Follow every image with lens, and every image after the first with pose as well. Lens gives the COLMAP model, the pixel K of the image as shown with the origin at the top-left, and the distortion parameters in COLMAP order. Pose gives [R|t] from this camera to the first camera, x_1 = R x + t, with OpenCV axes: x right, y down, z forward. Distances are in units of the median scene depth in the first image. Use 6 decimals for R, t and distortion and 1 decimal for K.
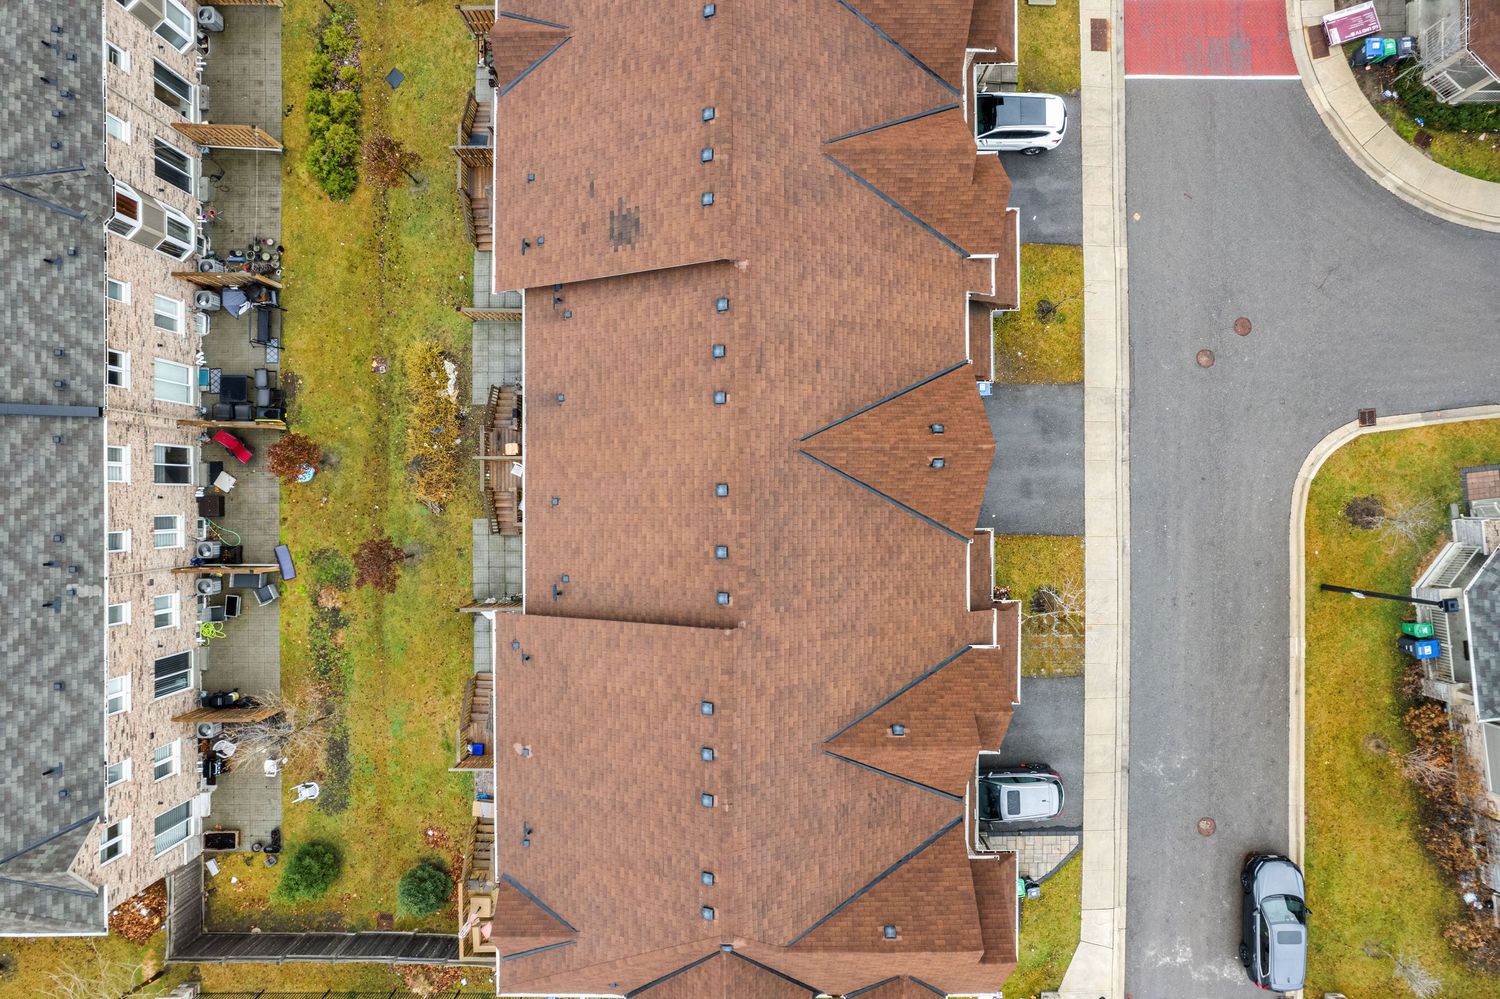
lens RADIAL K [[957.8, 0, 755.4], [0, 957.8, 499.5], [0, 0, 1]] dist [-0.072044, 0.061827]
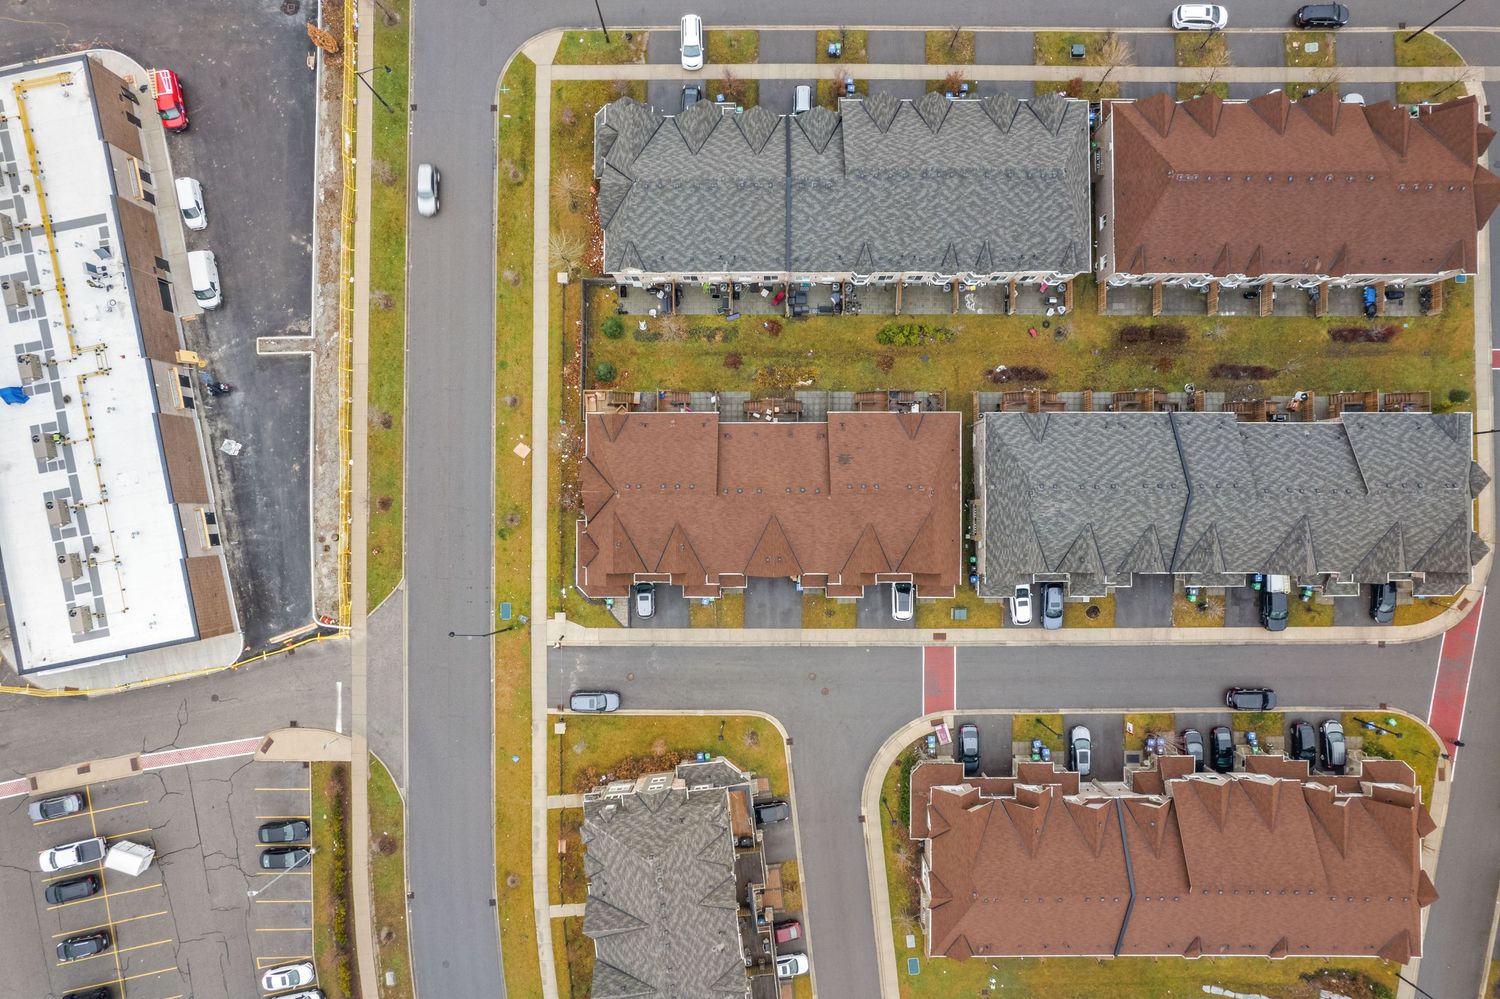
lens RADIAL K [[957.8, 0, 755.7], [0, 957.8, 501.0], [0, 0, 1]] dist [-0.072044, 0.061827]
pose [[-0.000238, 0.999988, -0.004855, 0.010486], [-0.999922, -0.000178, 0.012464, -0.027567], [0.012463, 0.004858, 0.999911, -1.645774]]
